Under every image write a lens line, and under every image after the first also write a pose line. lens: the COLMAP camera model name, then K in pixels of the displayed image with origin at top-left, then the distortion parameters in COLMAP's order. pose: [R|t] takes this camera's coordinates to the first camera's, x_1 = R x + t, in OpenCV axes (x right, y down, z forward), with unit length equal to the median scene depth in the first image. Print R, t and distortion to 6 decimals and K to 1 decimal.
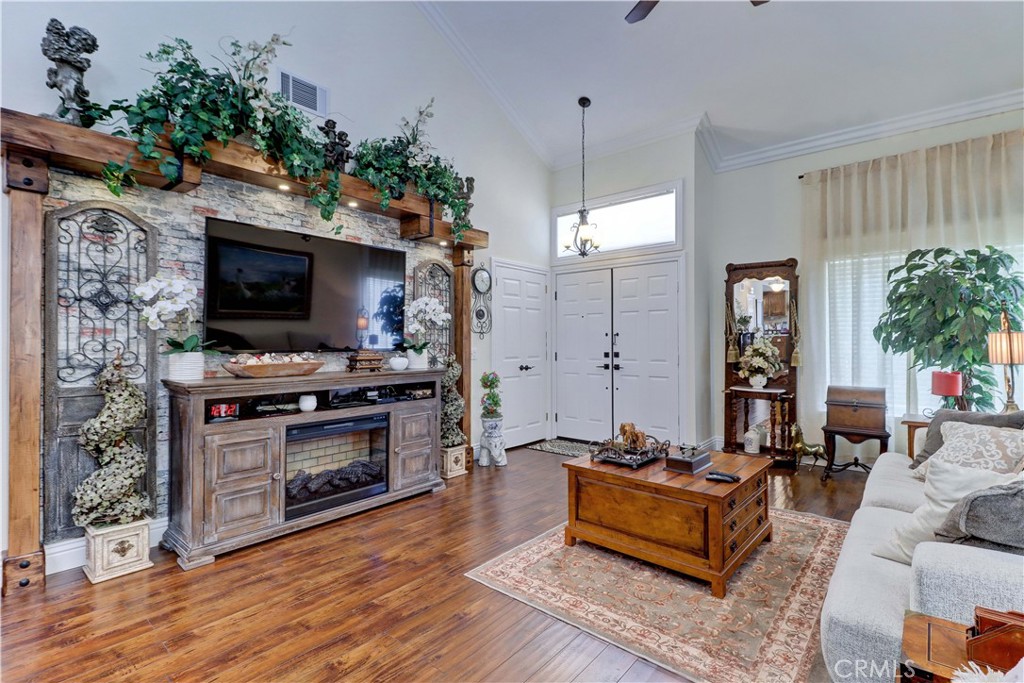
lens RADIAL K [[473.4, 0, 517.1], [0, 473.4, 339.4], [0, 0, 1]] dist [0.013130, -0.002800]
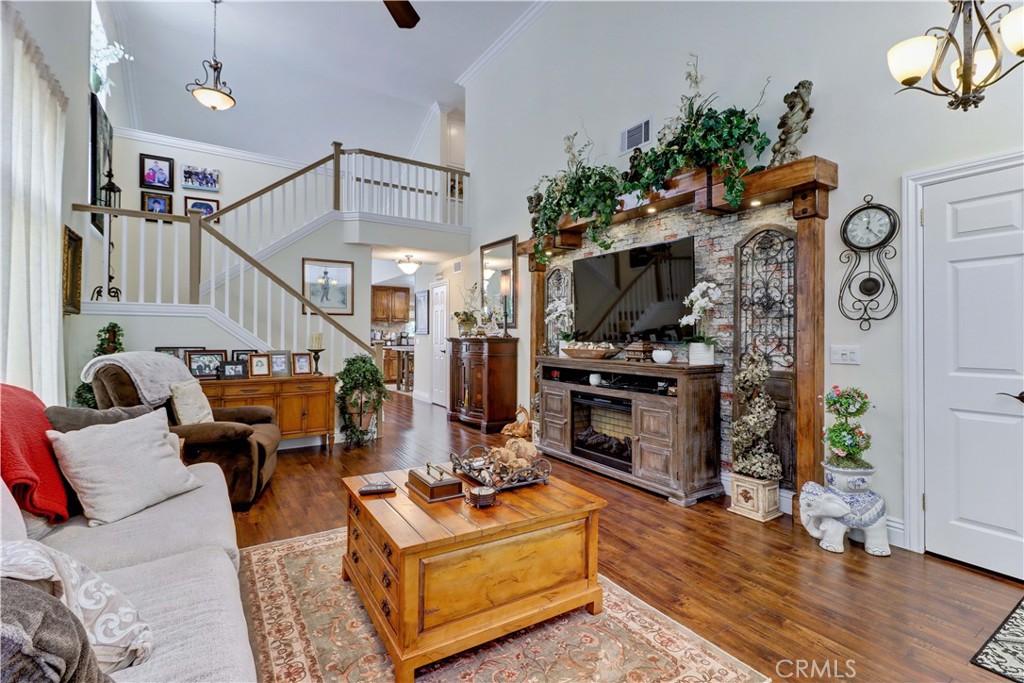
lens RADIAL K [[473.4, 0, 509.4], [0, 473.4, 331.6], [0, 0, 1]] dist [0.013130, -0.002800]
pose [[-0.304799, -0.004549, -0.952406, 0.692764], [0.005164, 0.999966, -0.006428, 0.002901], [0.952403, -0.006877, -0.304765, 0.877052]]
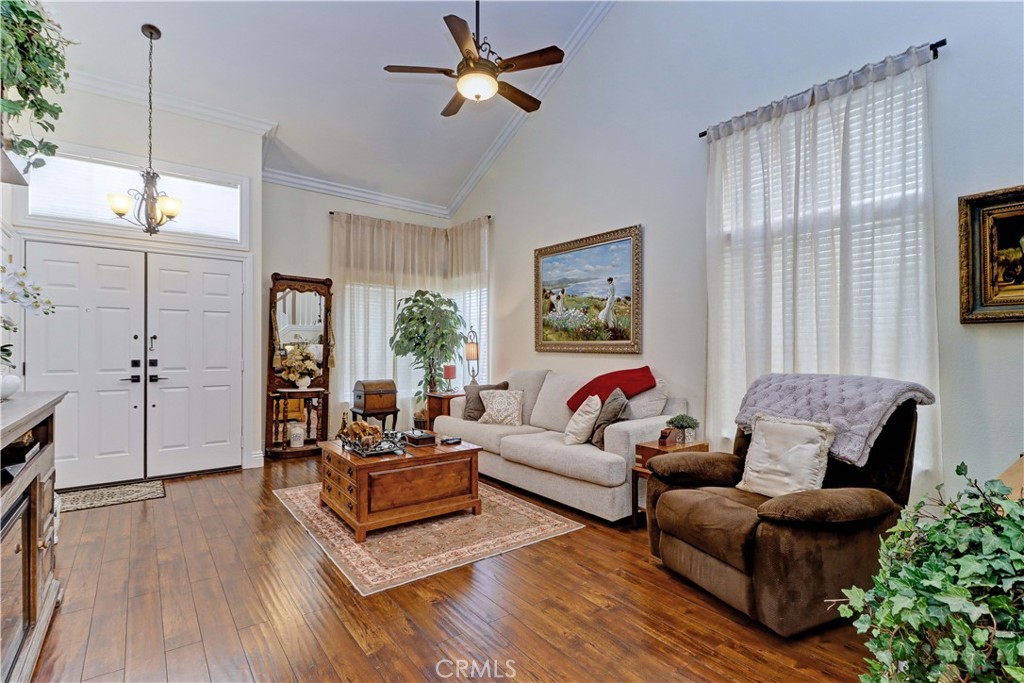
lens RADIAL K [[473.4, 0, 521.3], [0, 473.4, 347.8], [0, 0, 1]] dist [0.013130, -0.002800]
pose [[0.211711, 0.005019, 0.977319, -0.540954], [-0.007236, 0.999967, -0.003568, 0.007066], [-0.977306, -0.006316, 0.211740, 0.287640]]
